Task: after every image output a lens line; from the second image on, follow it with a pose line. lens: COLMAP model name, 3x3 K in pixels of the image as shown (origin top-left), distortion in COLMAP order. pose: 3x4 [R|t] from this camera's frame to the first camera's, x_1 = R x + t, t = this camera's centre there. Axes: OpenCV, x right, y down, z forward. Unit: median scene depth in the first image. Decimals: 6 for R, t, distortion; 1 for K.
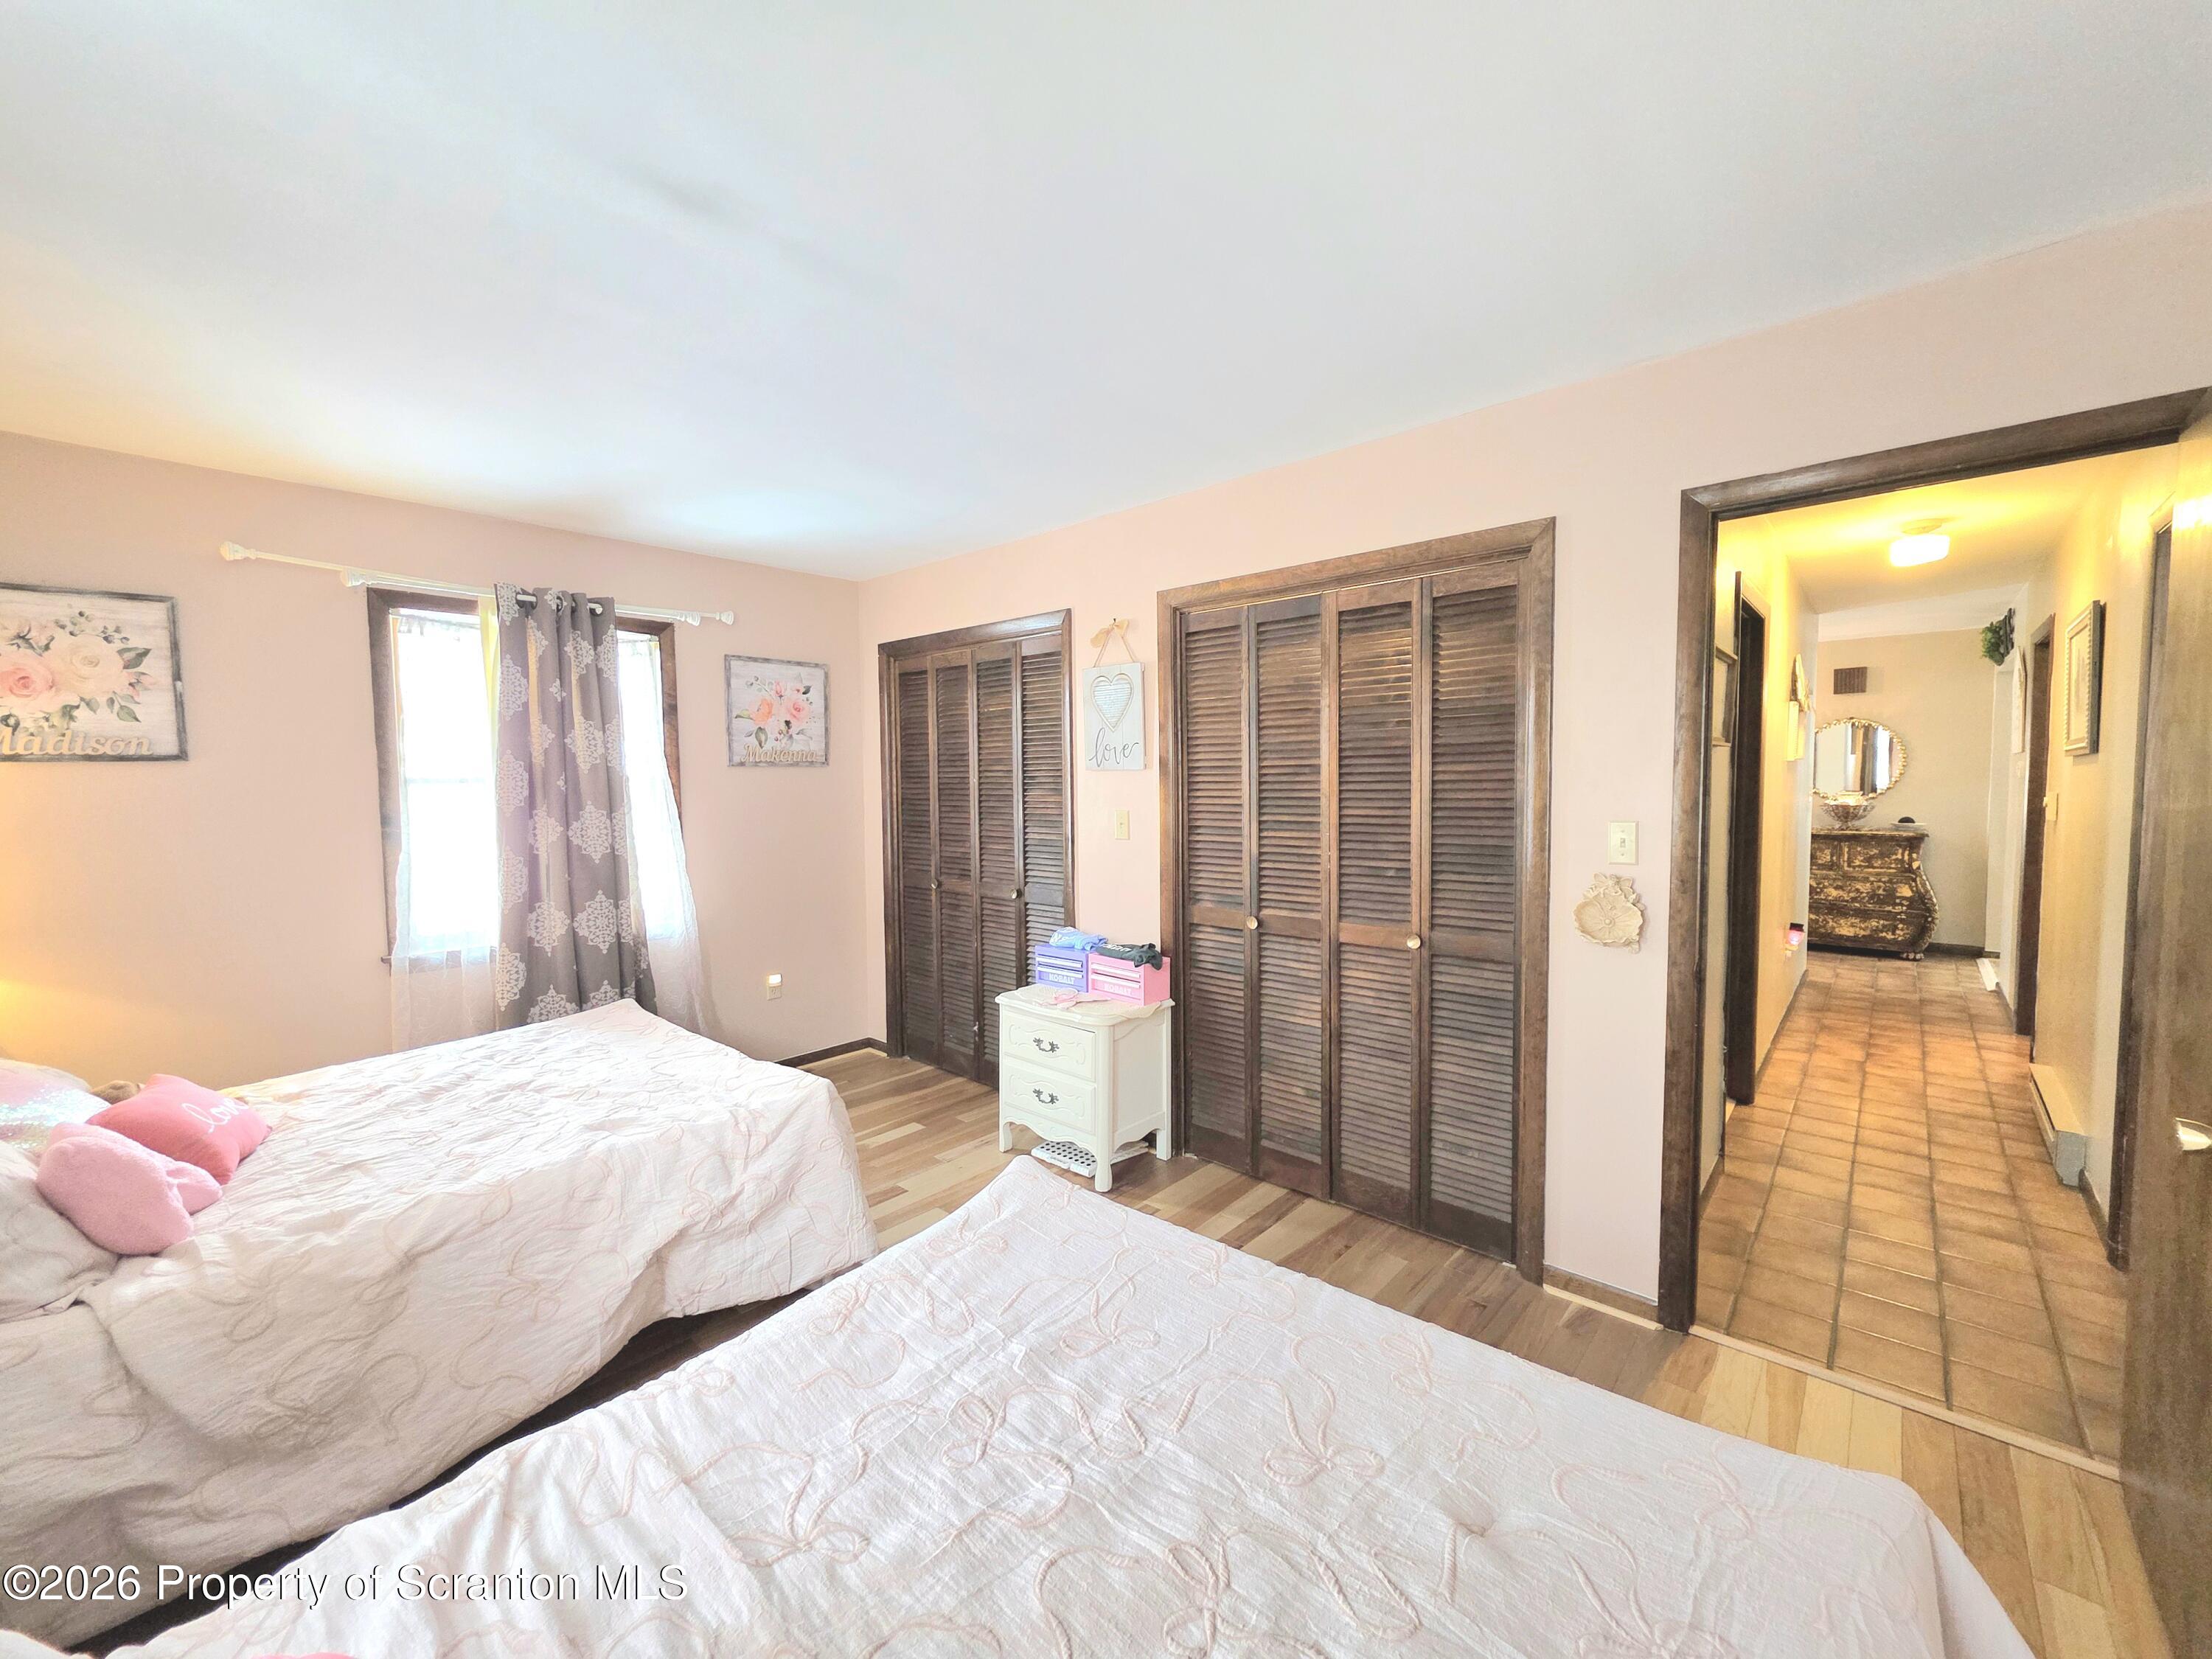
lens RADIAL K [[879.6, 0, 1110.8], [0, 879.6, 821.6], [0, 0, 1]] dist [0.001708, 0.000259]
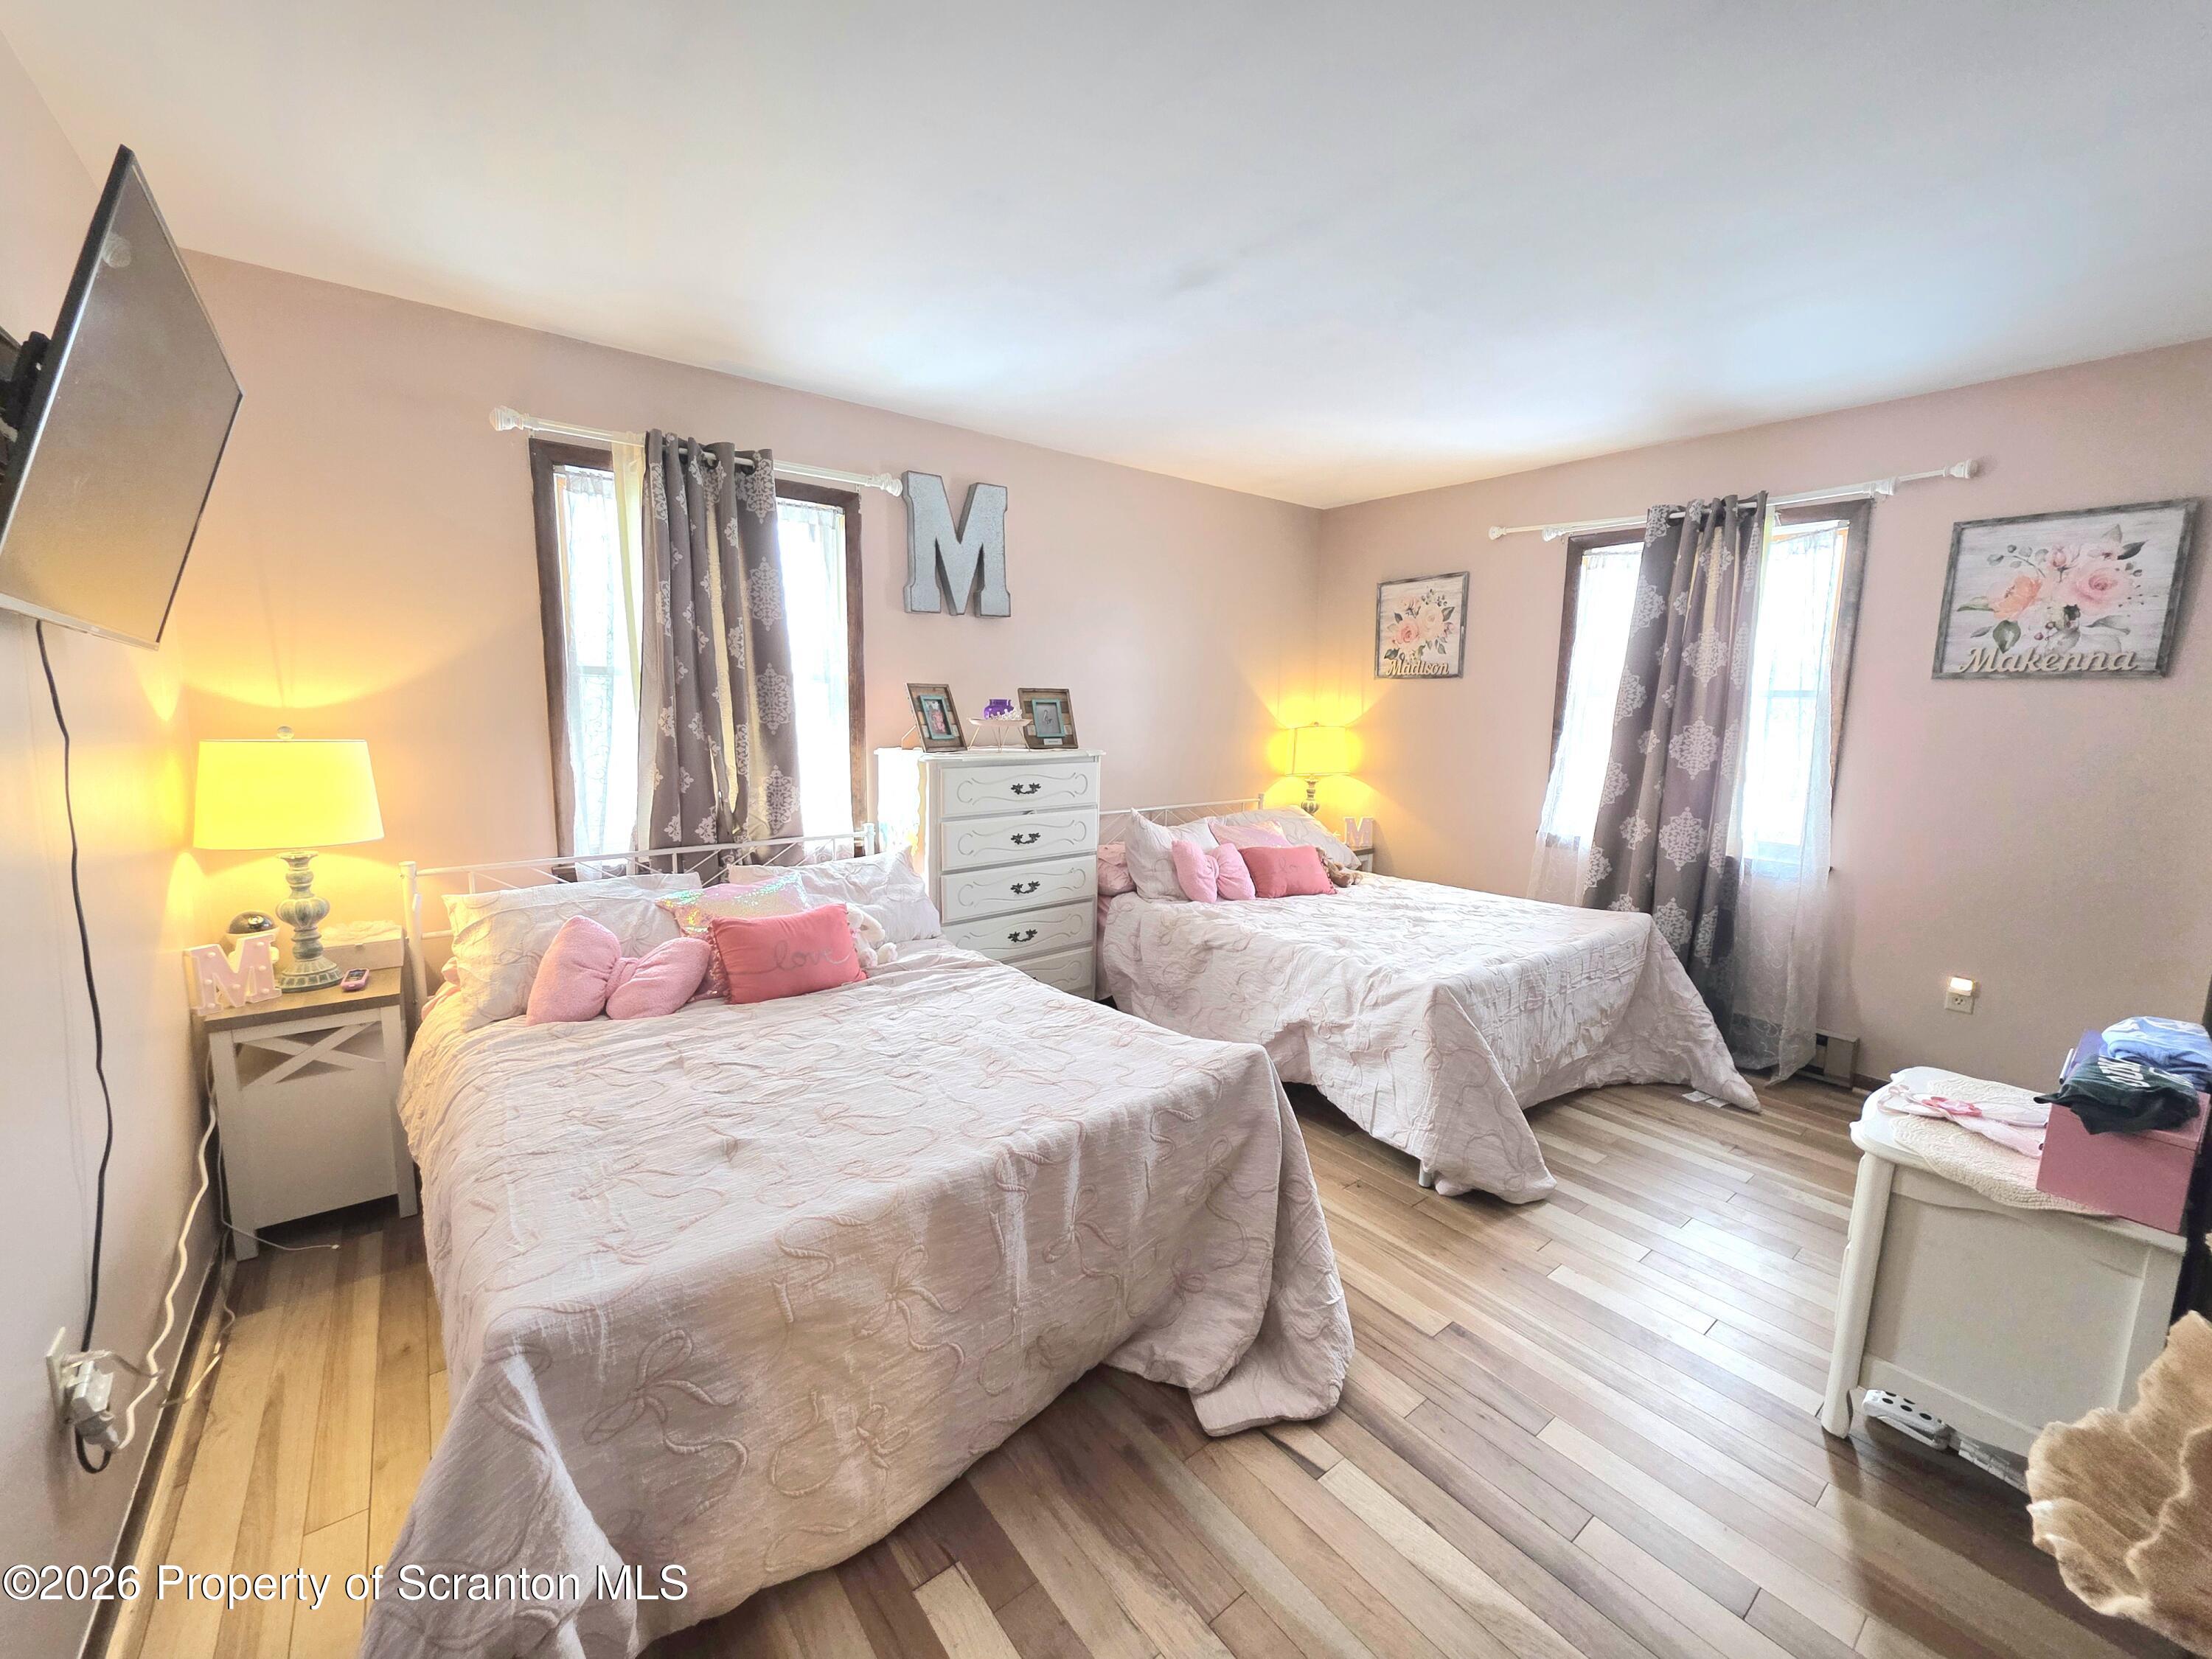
lens RADIAL K [[879.6, 0, 1110.8], [0, 879.6, 821.6], [0, 0, 1]] dist [0.001708, 0.000259]
pose [[-0.164148, 0.143796, -0.975899, 0.500795], [-0.069004, 0.985221, 0.156776, -0.016165], [0.984019, 0.093076, -0.151799, 0.535692]]
